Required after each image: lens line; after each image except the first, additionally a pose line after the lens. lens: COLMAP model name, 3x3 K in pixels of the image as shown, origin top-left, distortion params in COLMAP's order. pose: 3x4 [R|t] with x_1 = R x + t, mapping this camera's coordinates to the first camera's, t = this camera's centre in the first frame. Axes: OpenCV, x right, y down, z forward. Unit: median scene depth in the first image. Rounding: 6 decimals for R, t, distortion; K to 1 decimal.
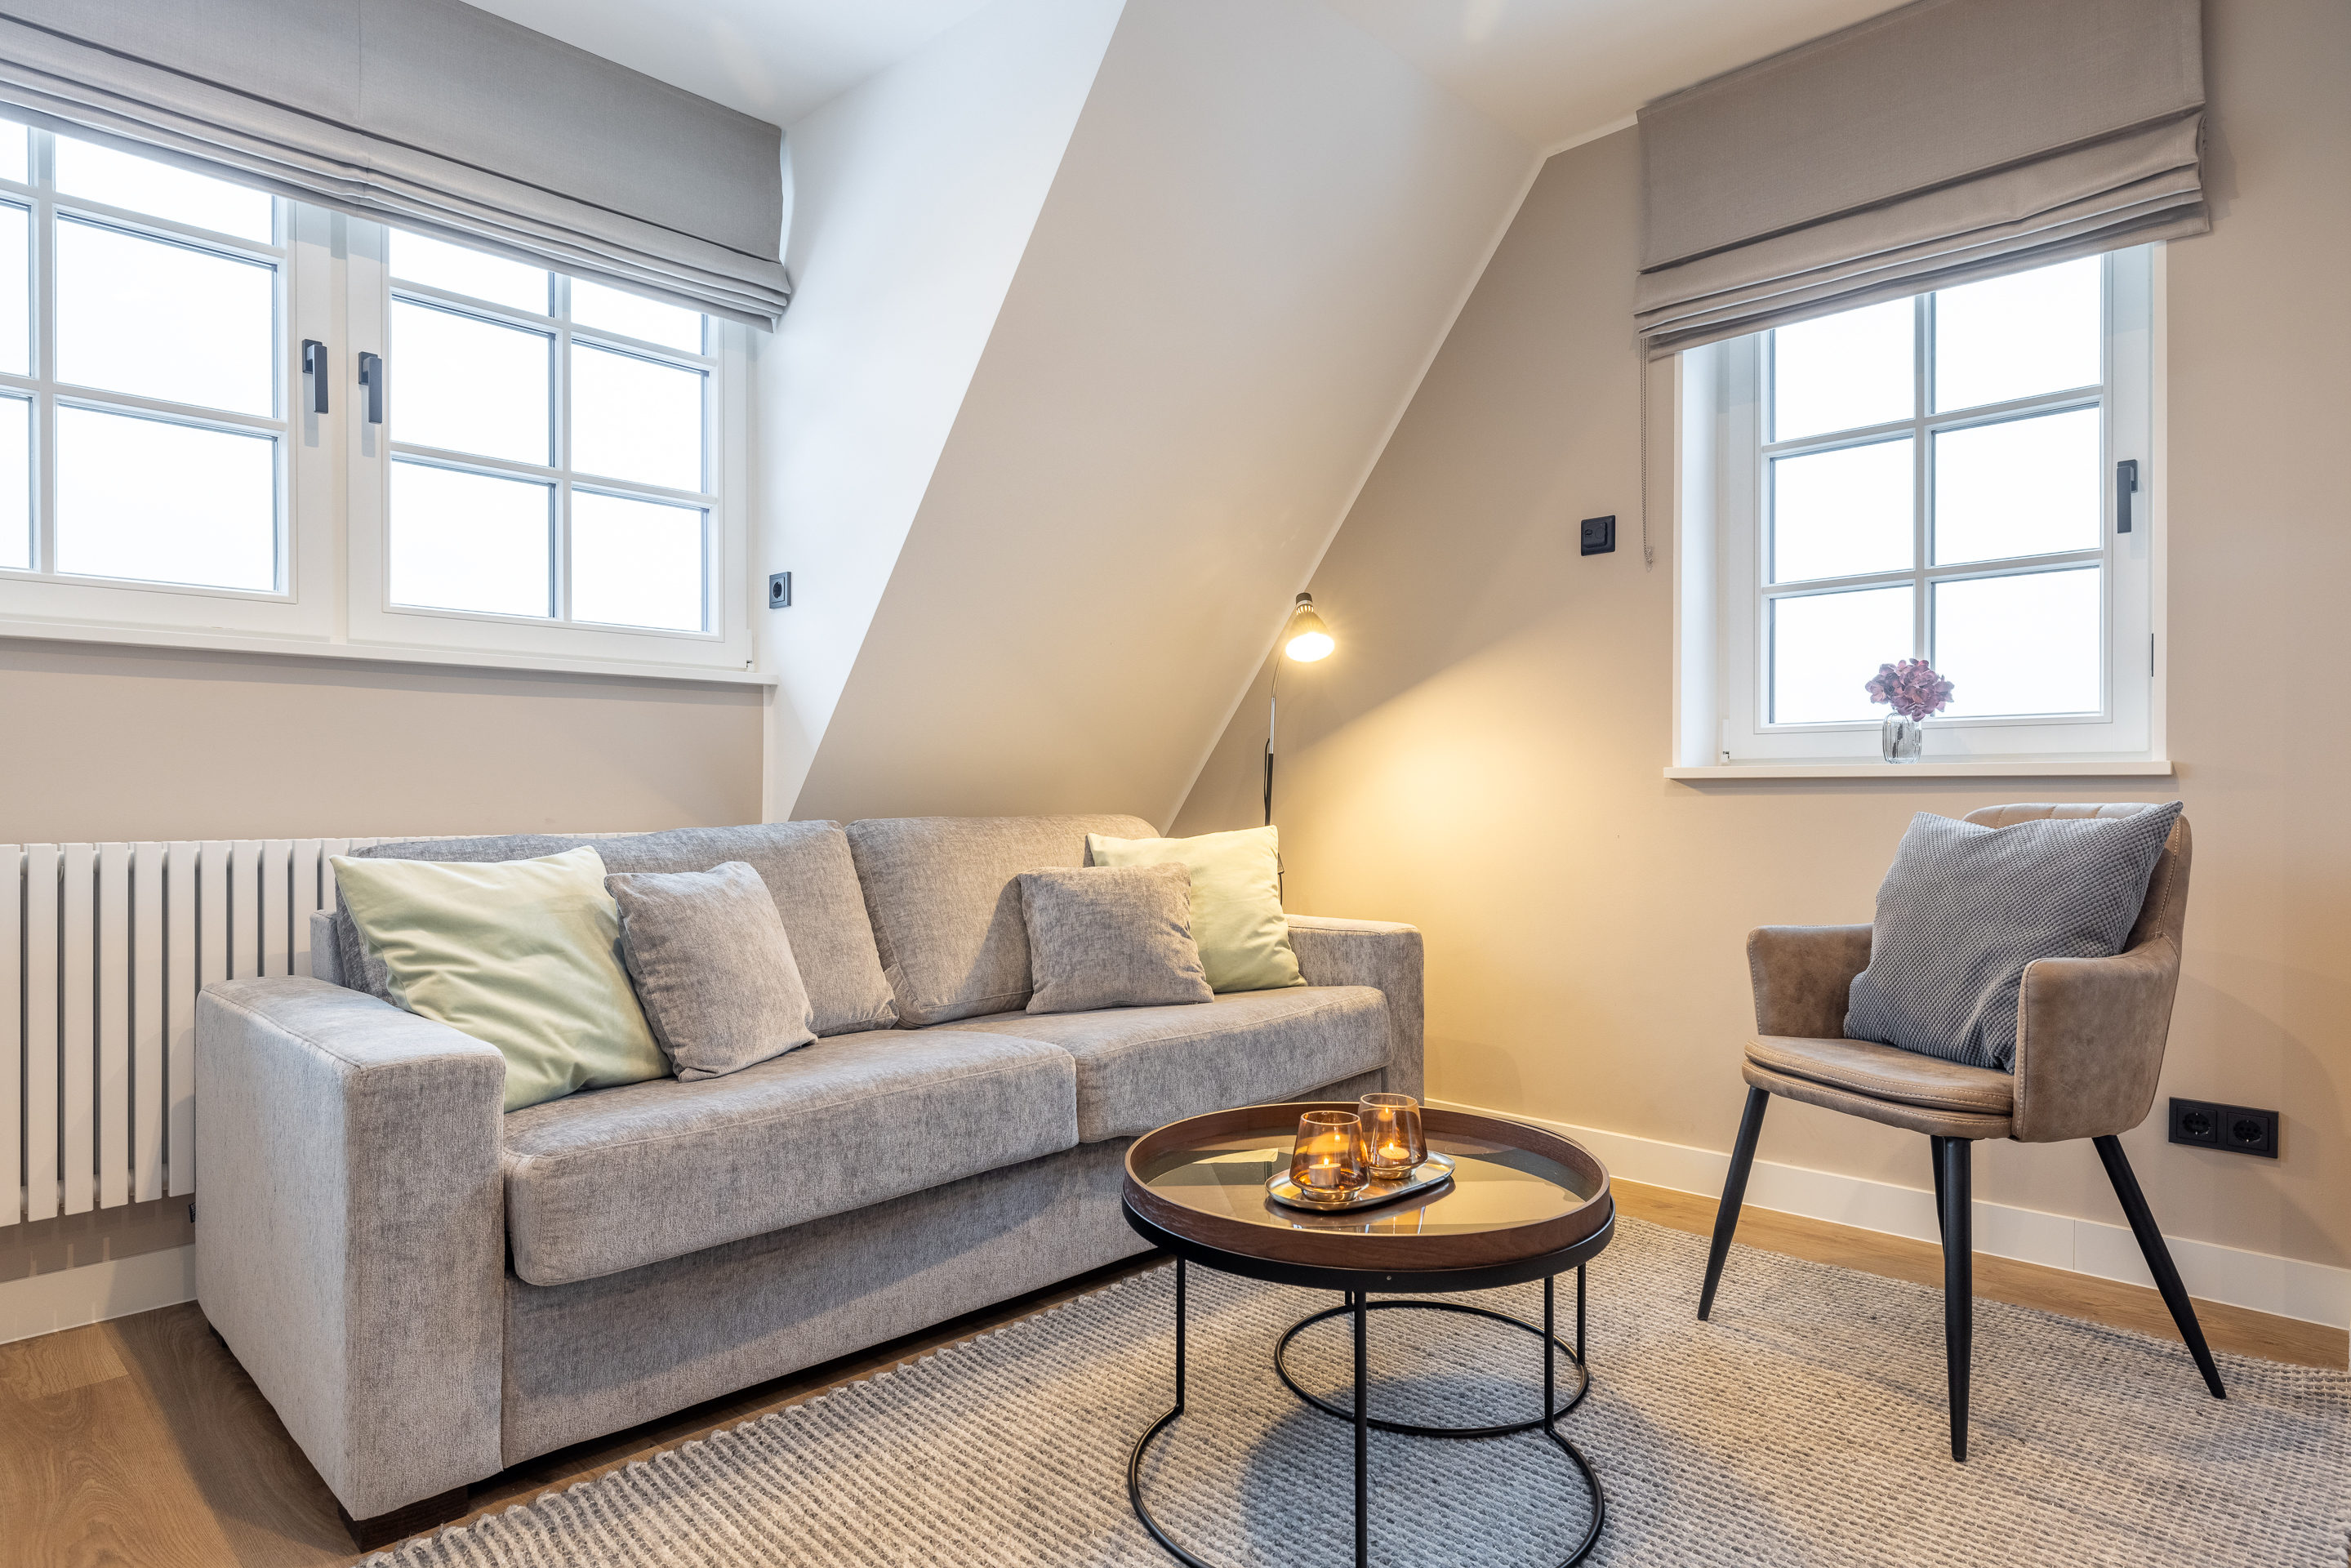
lens RADIAL K [[1351.1, 0, 1175.5], [0, 1351.1, 784.0], [0, 0, 1]] dist [0.001251, 0.000052]
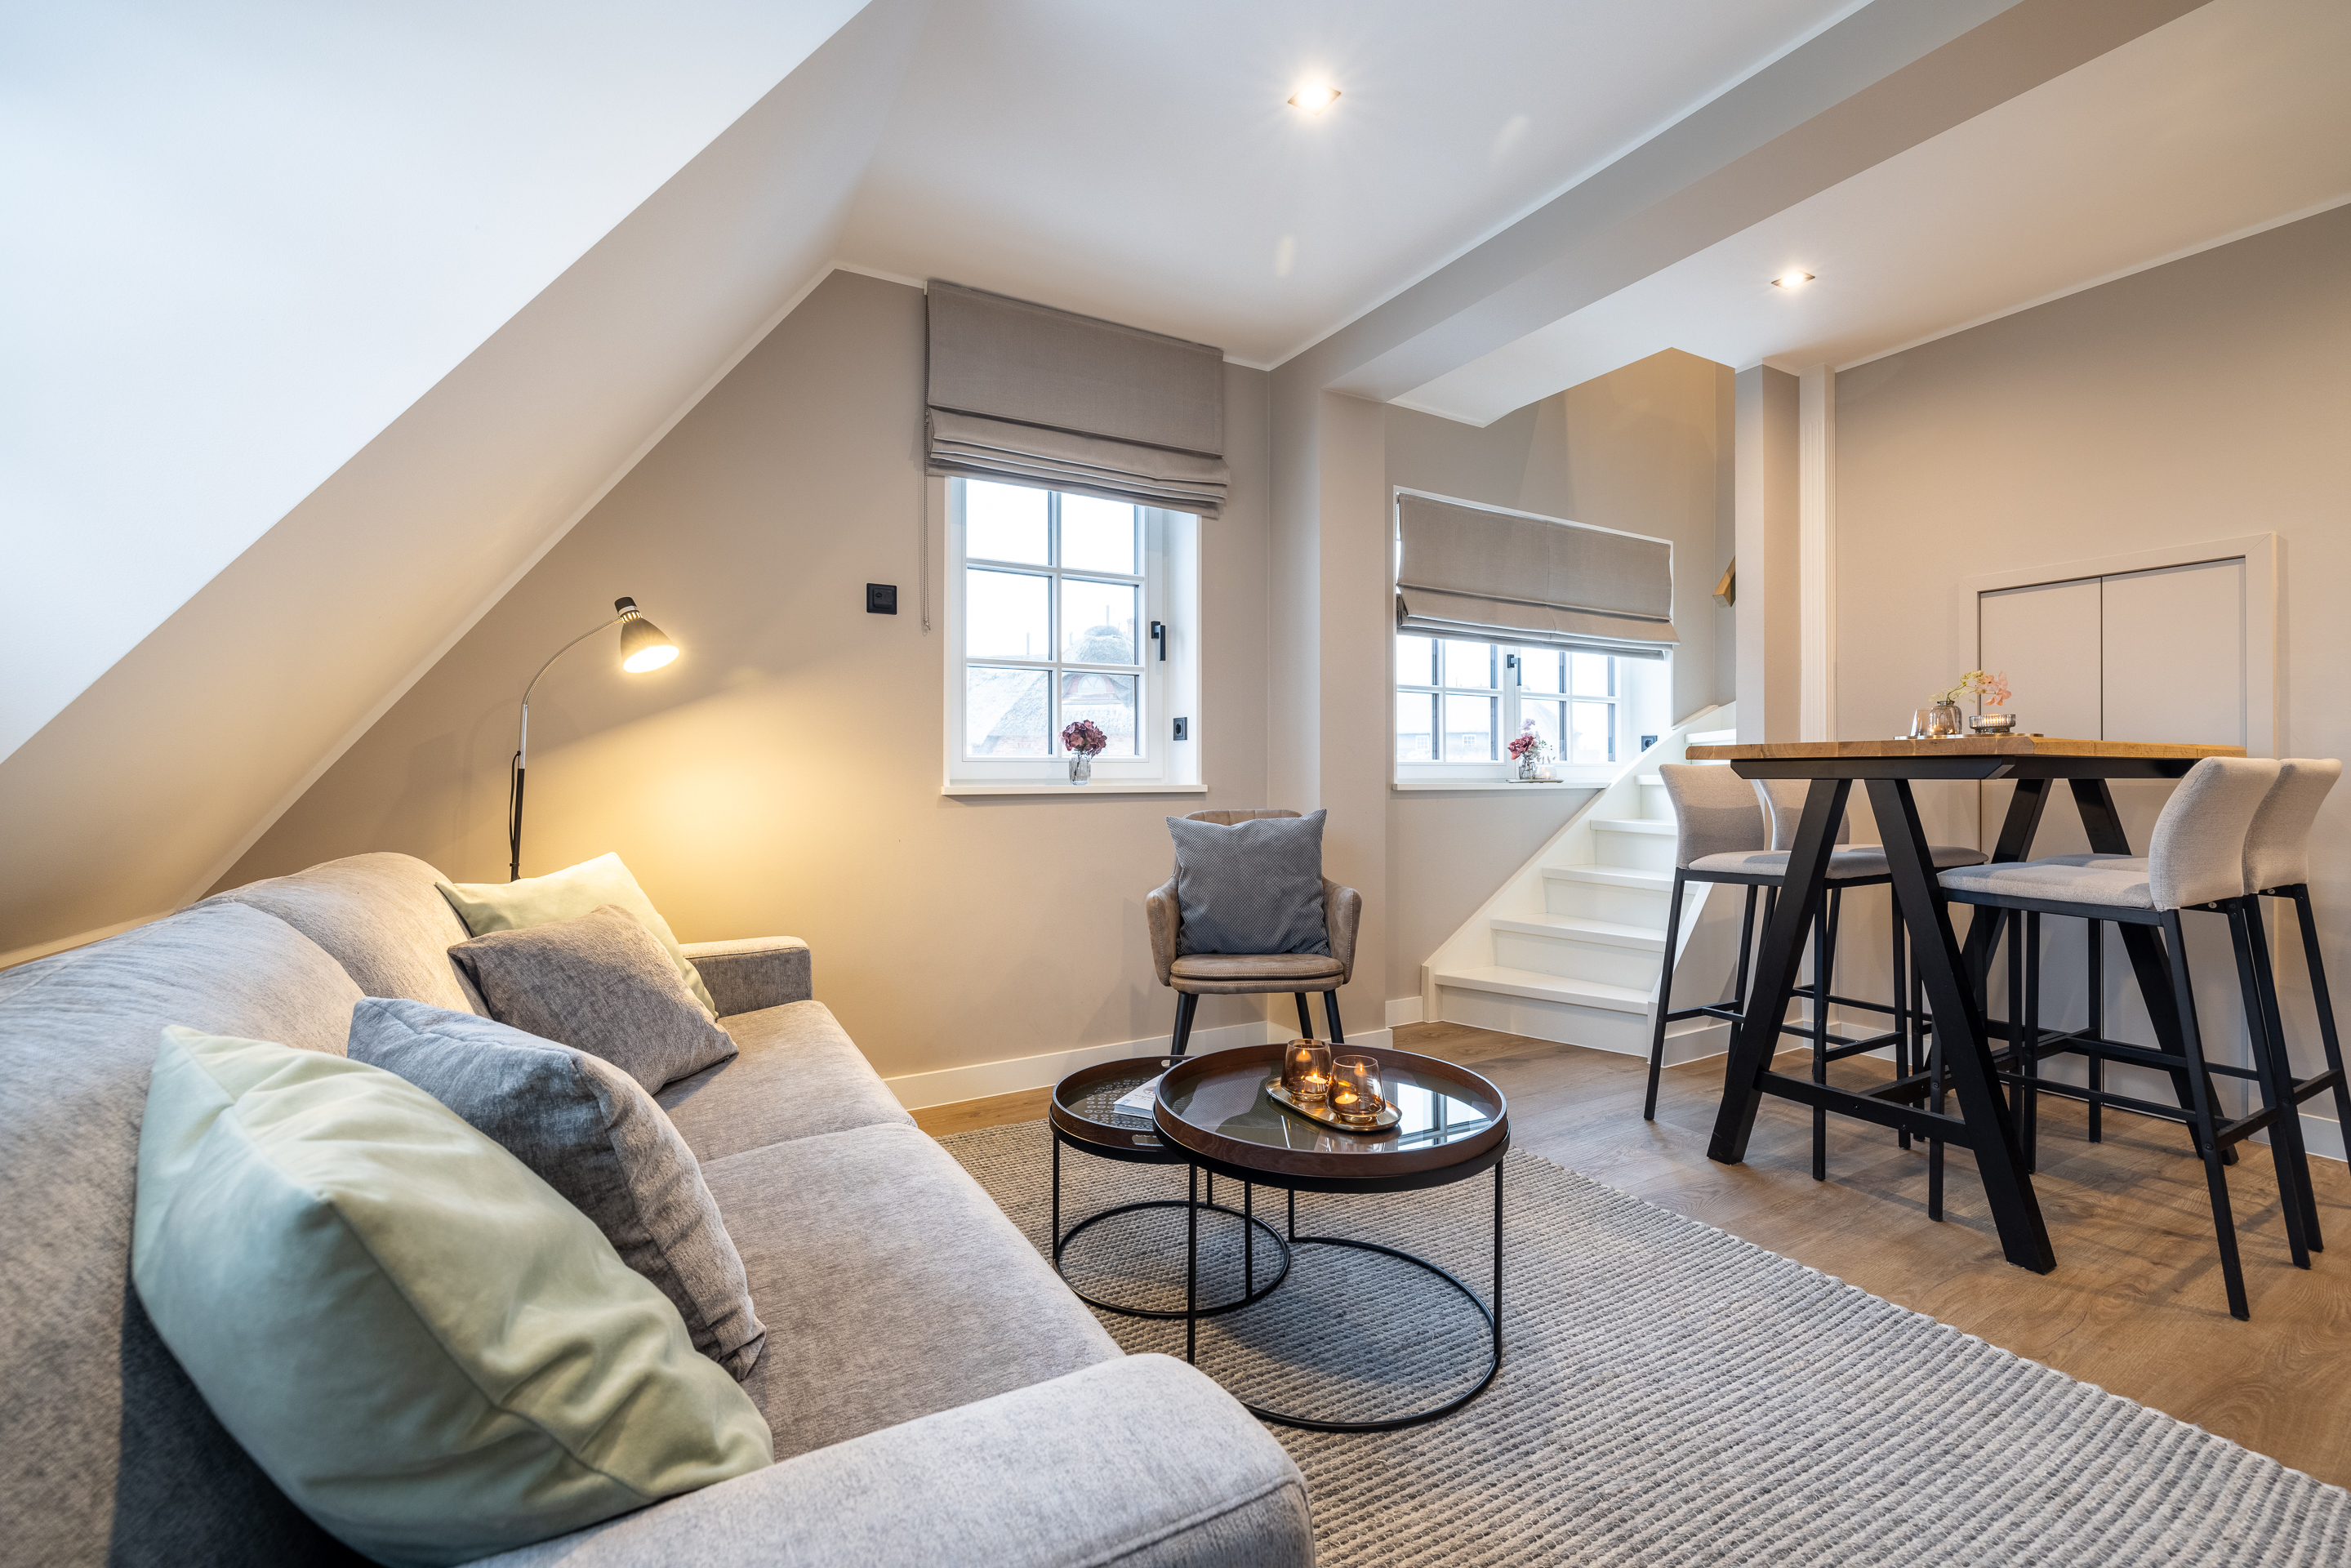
lens RADIAL K [[971.0, 0, 1175.5], [0, 971.0, 784.0], [0, 0, 1]] dist [0.001443, 0.000196]
pose [[0.283022, -0.003812, 0.959106, -0.547472], [-0.003045, 0.999983, 0.004874, -0.022336], [-0.959109, -0.004300, 0.283006, 0.574026]]
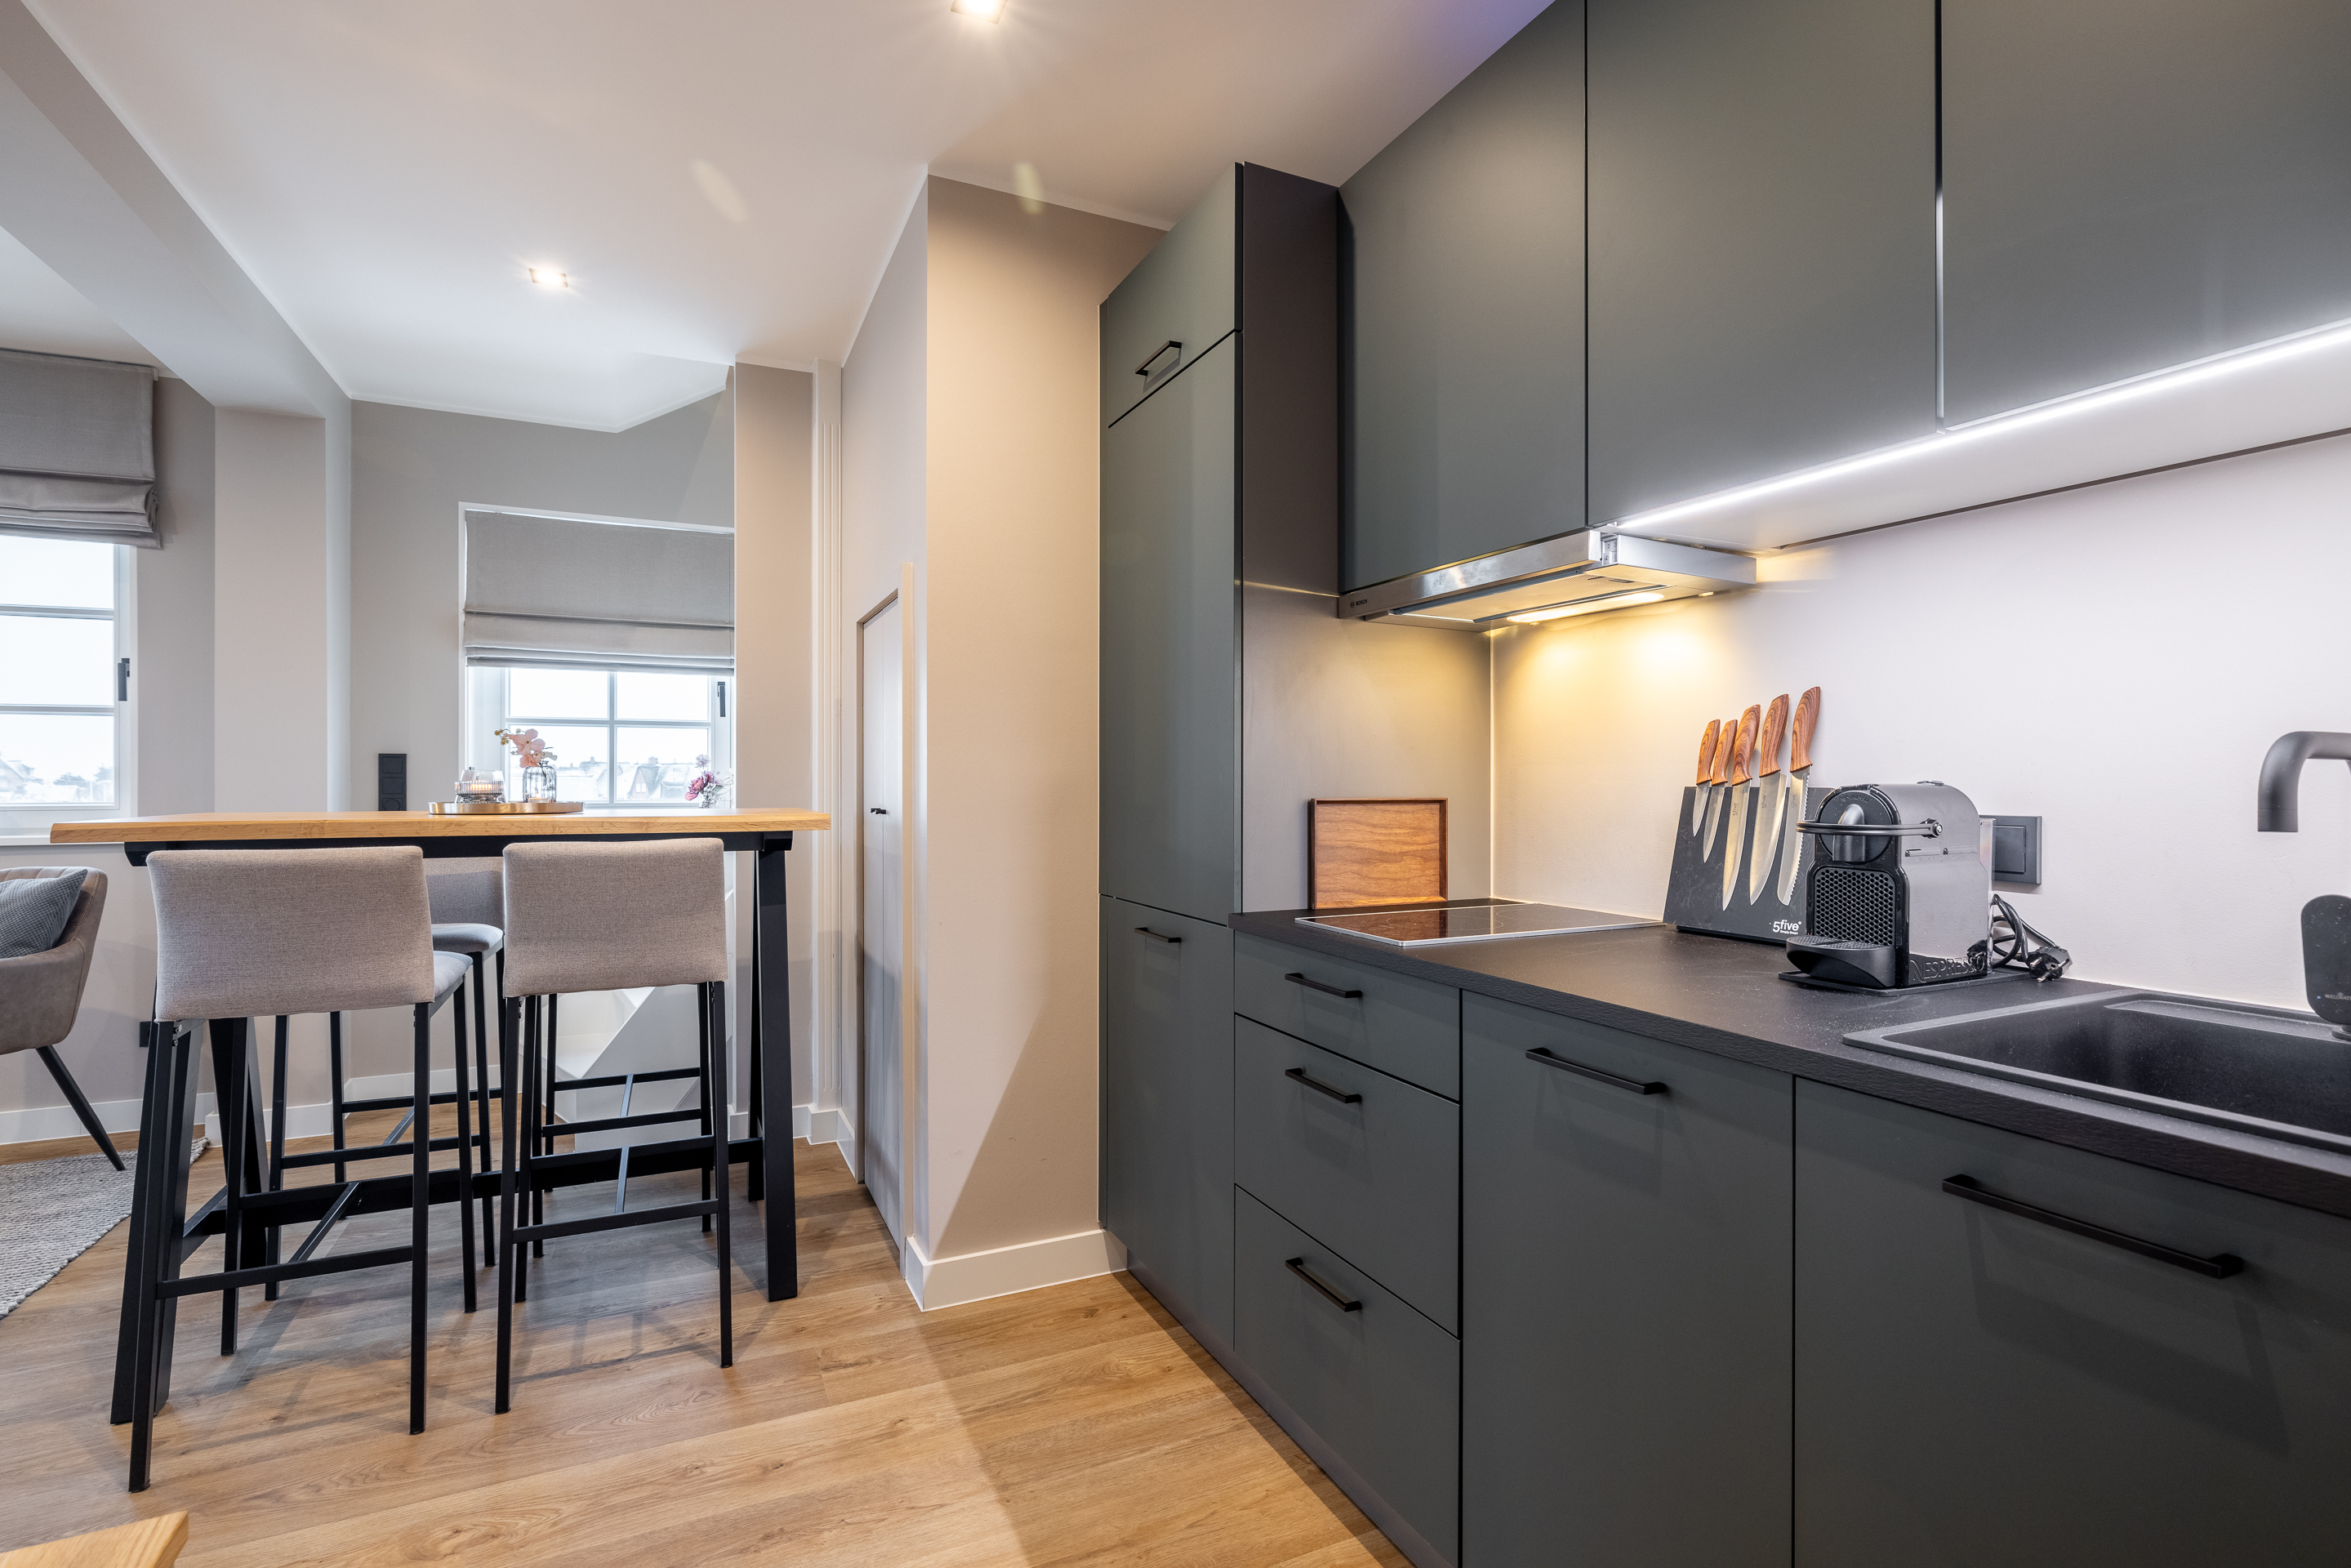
lens RADIAL K [[1080.7, 0, 1175.5], [0, 1080.7, 784.0], [0, 0, 1]] dist [-0.003389, -0.000788]
pose [[0.354819, -0.001222, 0.934934, -0.101898], [-0.003220, 0.999992, 0.002529, -0.083831], [-0.934929, -0.003908, 0.354812, -0.716168]]
